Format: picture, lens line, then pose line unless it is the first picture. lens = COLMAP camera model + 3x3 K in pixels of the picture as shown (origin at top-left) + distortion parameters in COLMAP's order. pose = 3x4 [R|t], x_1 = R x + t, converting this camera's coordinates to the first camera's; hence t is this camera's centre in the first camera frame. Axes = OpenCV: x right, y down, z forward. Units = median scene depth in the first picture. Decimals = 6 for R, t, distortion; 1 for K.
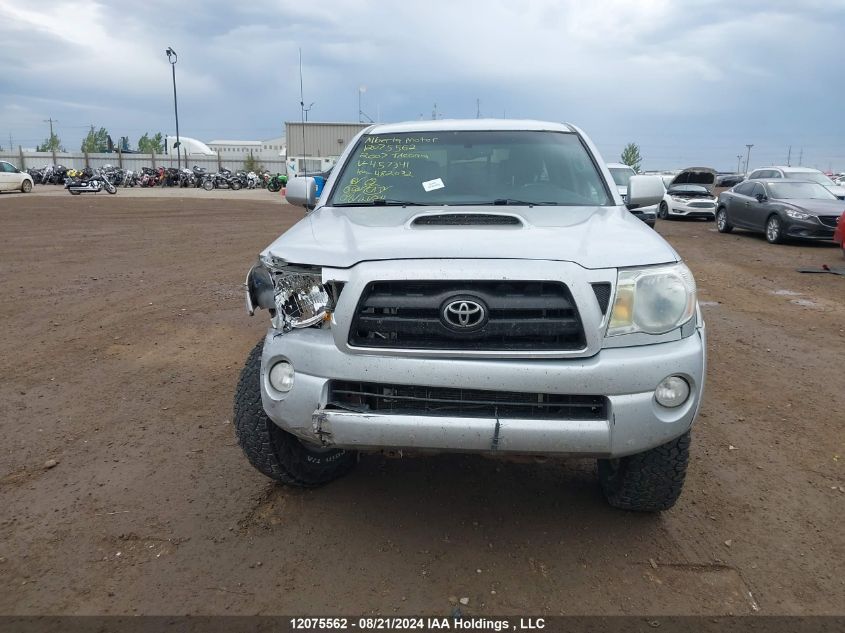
lens RADIAL K [[605.6, 0, 422.5], [0, 605.6, 316.5], [0, 0, 1]] dist [0.058268, -0.090657]
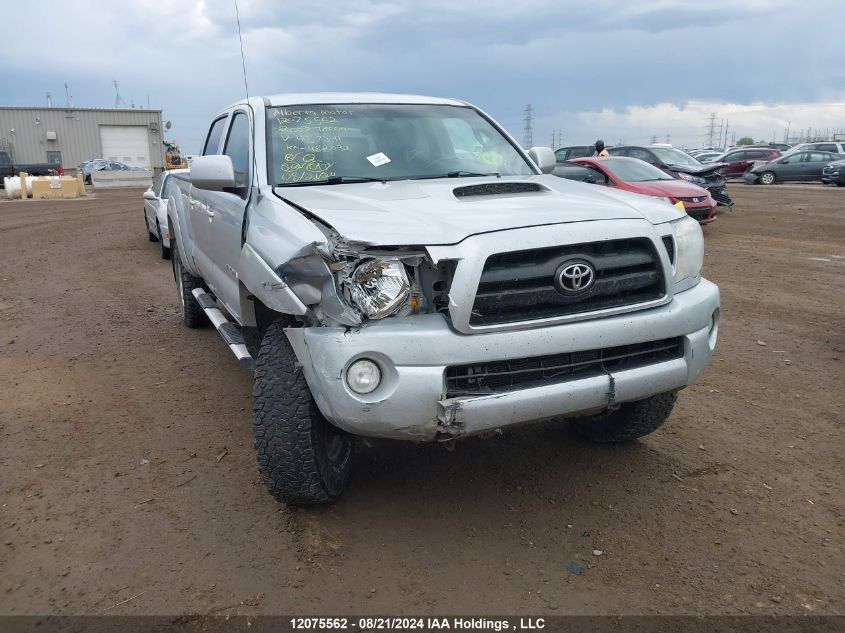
lens RADIAL K [[605.6, 0, 422.5], [0, 605.6, 316.5], [0, 0, 1]] dist [0.058268, -0.090657]
pose [[0.890501, -0.140050, 0.432890, -0.600361], [0.128687, 0.990125, 0.055606, -0.029111], [-0.436403, 0.006190, 0.899730, 0.194017]]
